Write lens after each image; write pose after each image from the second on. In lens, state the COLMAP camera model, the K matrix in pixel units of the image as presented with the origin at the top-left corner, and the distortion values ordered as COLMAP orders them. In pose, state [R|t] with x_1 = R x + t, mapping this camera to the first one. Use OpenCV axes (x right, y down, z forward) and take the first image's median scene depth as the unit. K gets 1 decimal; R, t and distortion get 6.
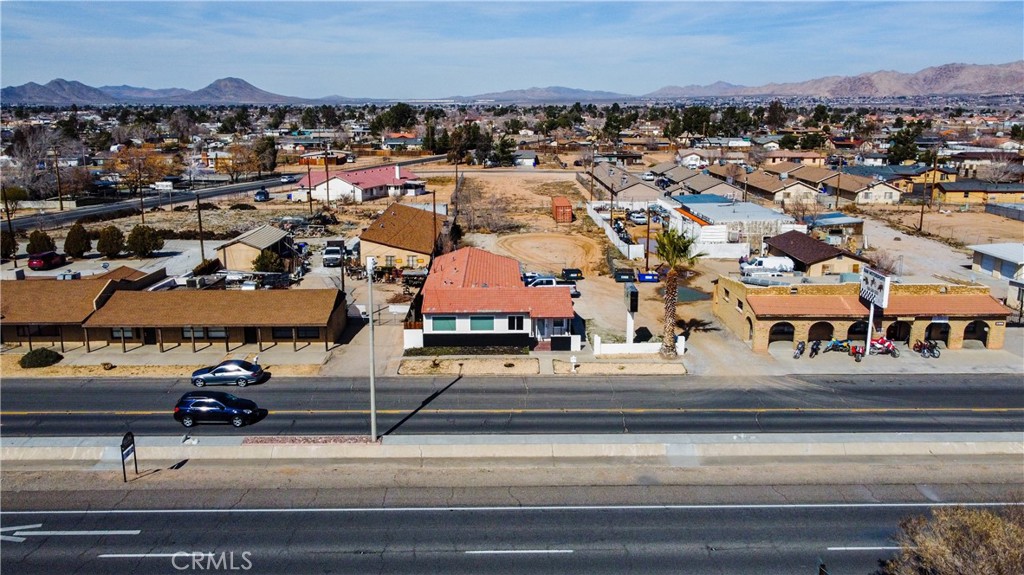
lens RADIAL K [[785.8, 0, 512.0], [0, 785.8, 287.5], [0, 0, 1]] dist [0.000783, -0.007168]
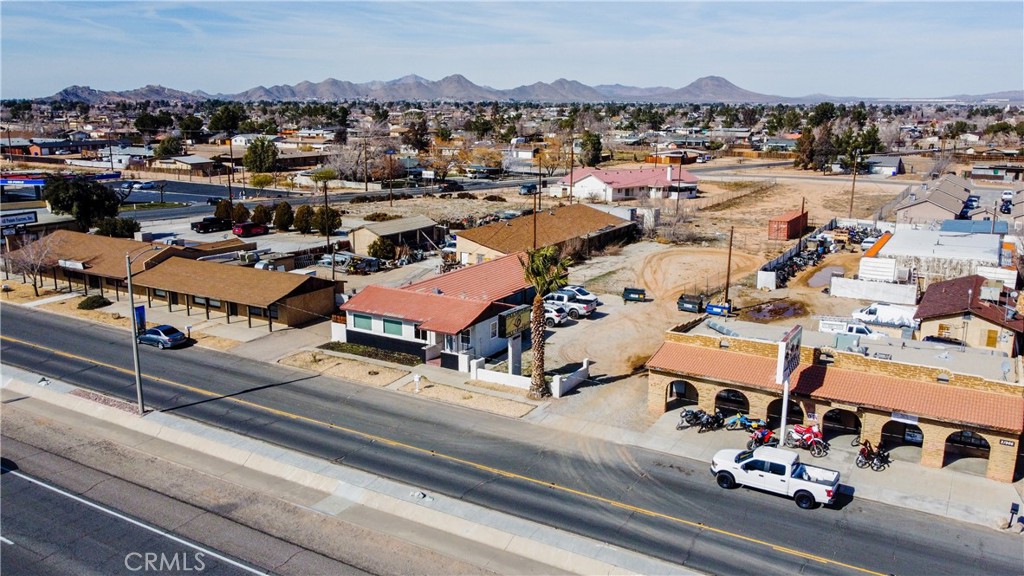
lens RADIAL K [[785.8, 0, 512.0], [0, 785.8, 288.0], [0, 0, 1]] dist [0.000783, -0.007168]
pose [[0.862571, 0.121301, -0.491179, 0.572935], [-0.120369, 0.992159, 0.033639, -0.054609], [0.491408, 0.030106, 0.870409, 0.226213]]
